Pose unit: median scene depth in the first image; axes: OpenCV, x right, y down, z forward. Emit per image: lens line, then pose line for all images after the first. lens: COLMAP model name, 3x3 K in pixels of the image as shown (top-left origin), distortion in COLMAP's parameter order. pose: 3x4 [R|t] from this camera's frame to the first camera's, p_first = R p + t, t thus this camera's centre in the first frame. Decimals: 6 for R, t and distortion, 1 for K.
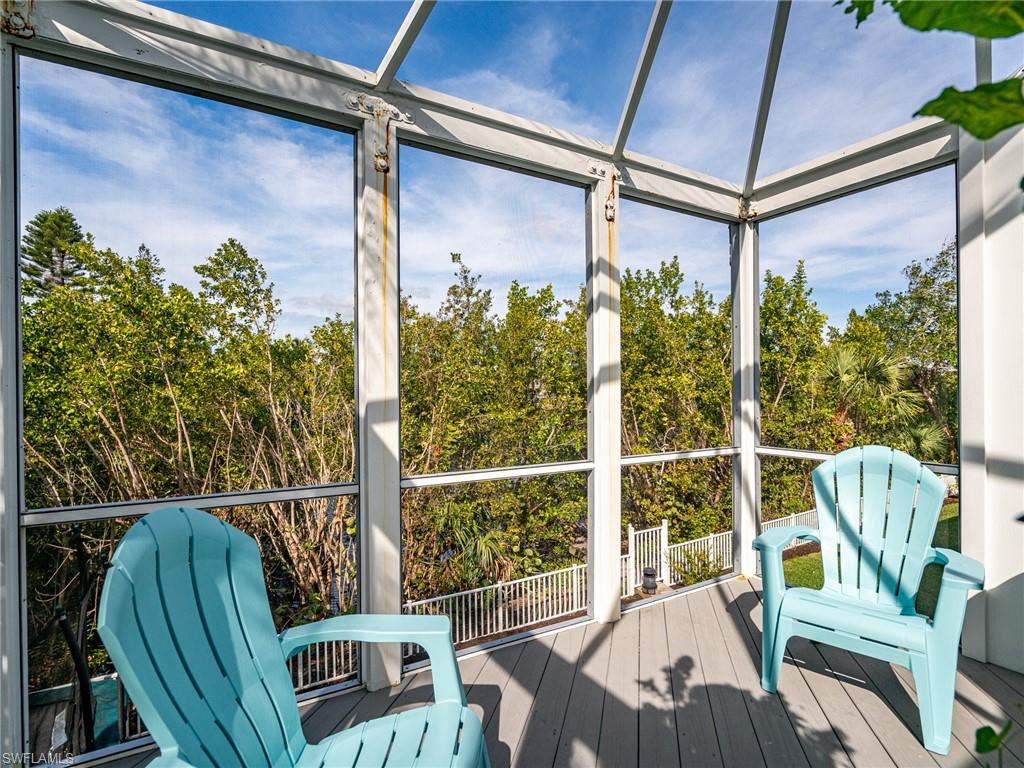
lens RADIAL K [[518.4, 0, 509.9], [0, 518.4, 387.3], [0, 0, 1]] dist [-0.005636, 0.000463]
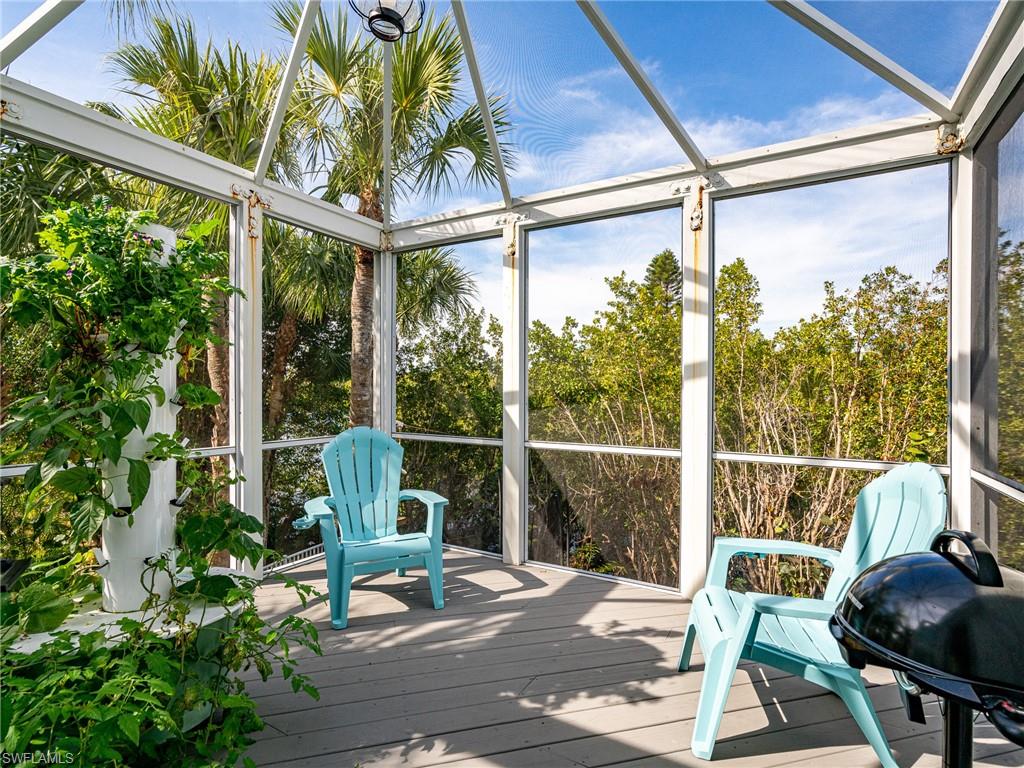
lens RADIAL K [[518.4, 0, 506.7], [0, 518.4, 388.1], [0, 0, 1]] dist [-0.005636, 0.000463]
pose [[0.498613, 0.001609, -0.866823, 0.935009], [-0.002643, 0.999996, 0.000335, 0.008199], [0.866821, 0.002124, 0.498616, 0.120845]]
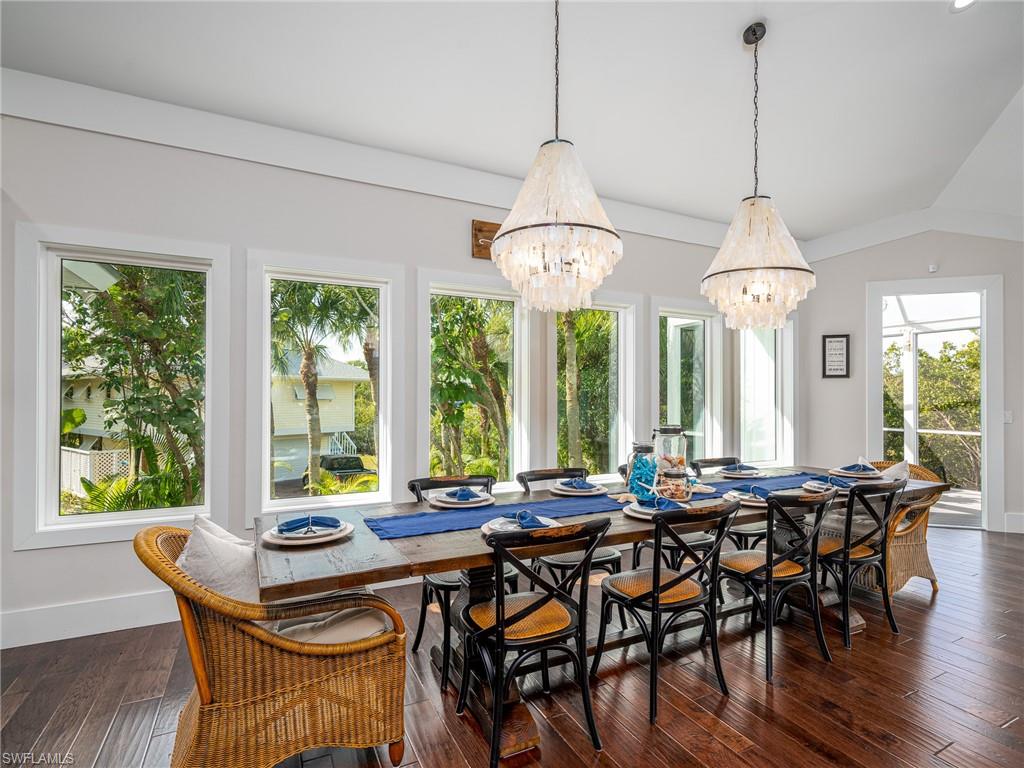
lens RADIAL K [[518.4, 0, 512.7], [0, 518.4, 386.1], [0, 0, 1]] dist [-0.005636, 0.000463]
pose [[-0.066296, -0.025003, -0.997487, 2.942676], [0.001032, 0.999684, -0.025127, -0.016915], [0.997799, -0.002695, -0.066249, -1.311905]]
